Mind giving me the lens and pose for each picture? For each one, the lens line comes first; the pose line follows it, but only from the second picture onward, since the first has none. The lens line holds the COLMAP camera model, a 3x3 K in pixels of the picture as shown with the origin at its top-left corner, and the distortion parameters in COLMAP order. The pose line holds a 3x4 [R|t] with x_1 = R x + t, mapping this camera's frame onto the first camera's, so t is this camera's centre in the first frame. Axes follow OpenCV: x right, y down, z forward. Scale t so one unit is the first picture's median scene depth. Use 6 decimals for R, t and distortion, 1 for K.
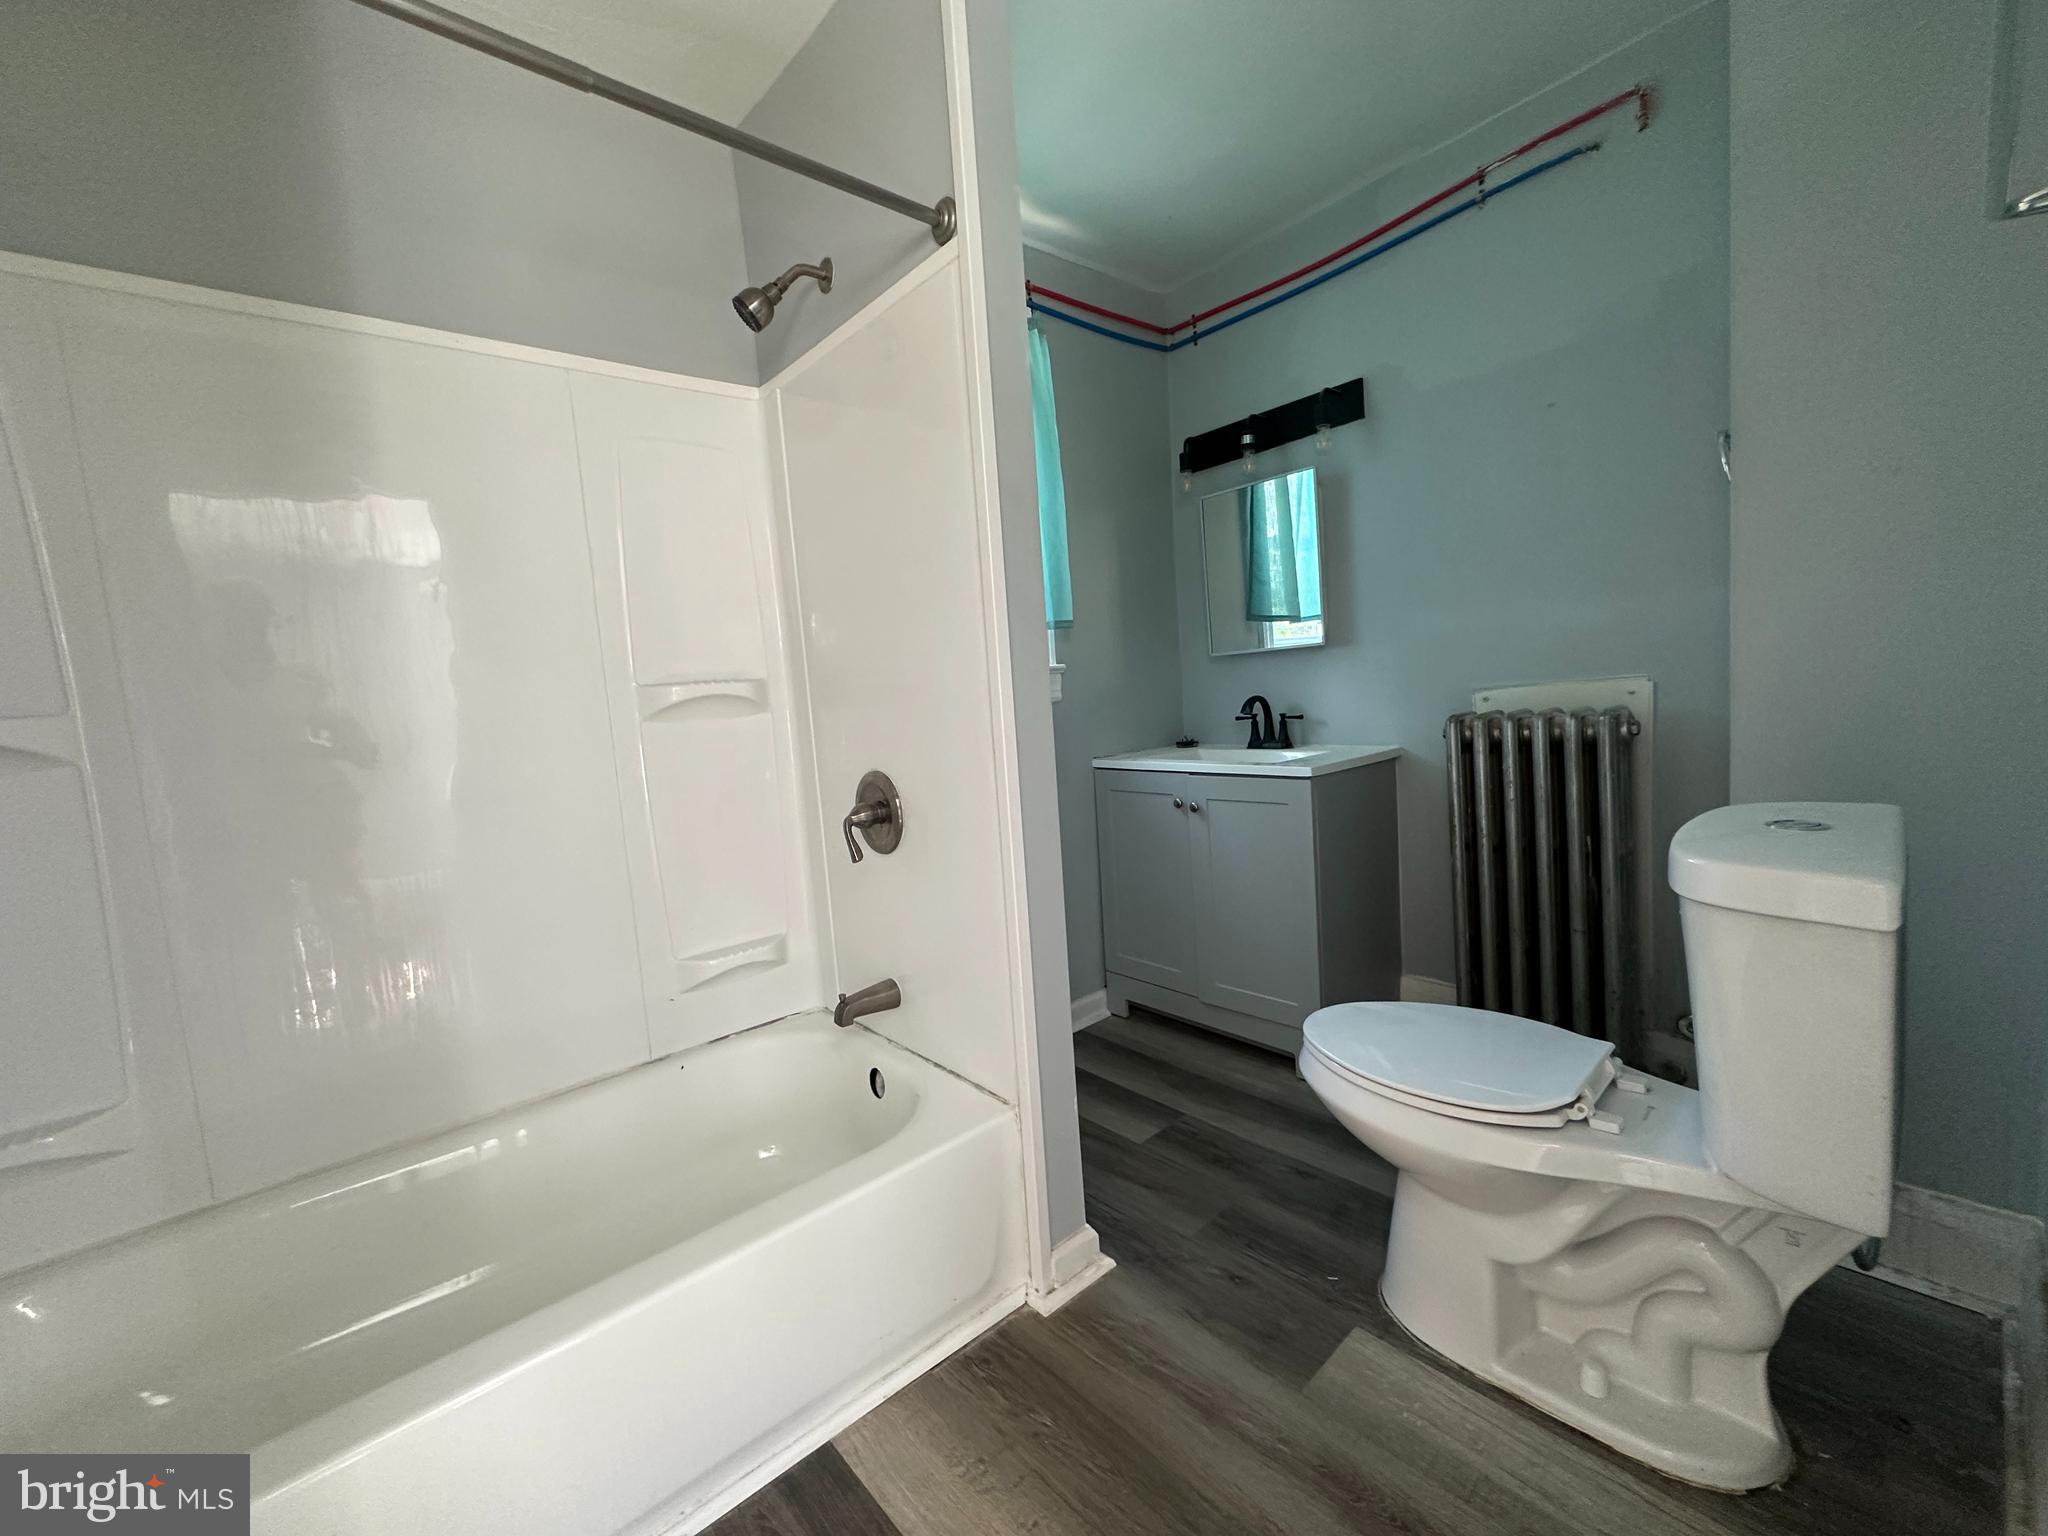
lens RADIAL K [[813.0, 0, 1024.0], [0, 813.0, 767.7], [0, 0, 1]] dist [-0.001730, -0.000544]
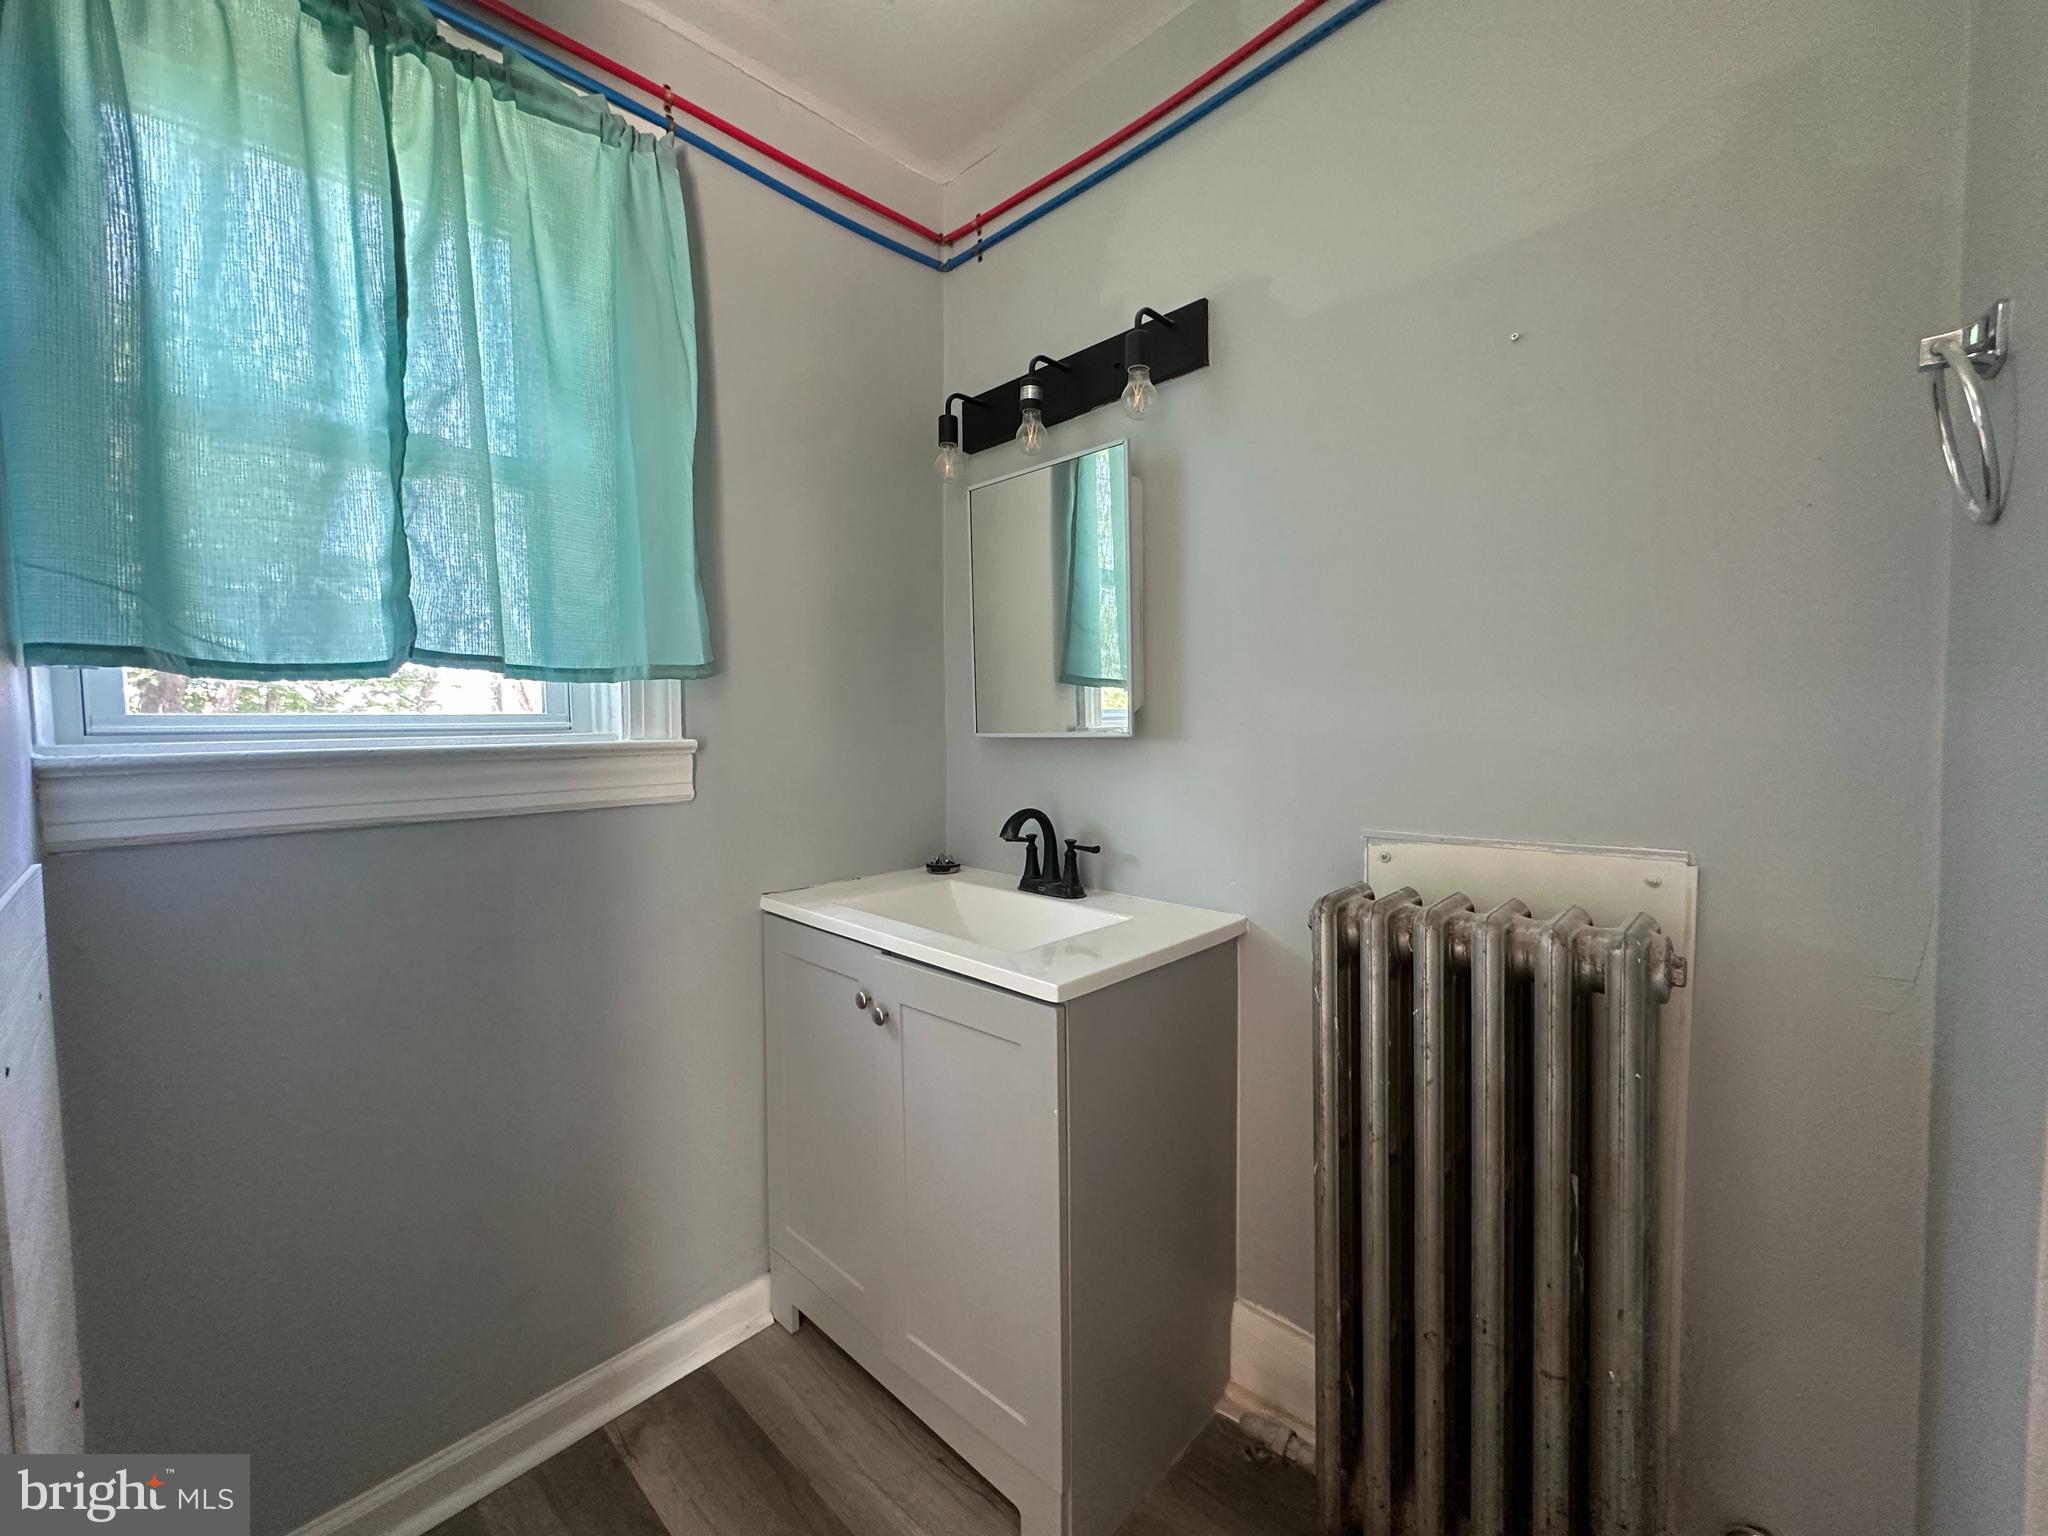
lens RADIAL K [[813.0, 0, 1024.0], [0, 813.0, 767.7], [0, 0, 1]] dist [-0.001730, -0.000544]
pose [[0.993040, 0.059919, 0.101394, 0.253242], [-0.054840, 0.997132, -0.052155, -0.101337], [-0.104228, 0.046232, 0.993478, 0.454309]]
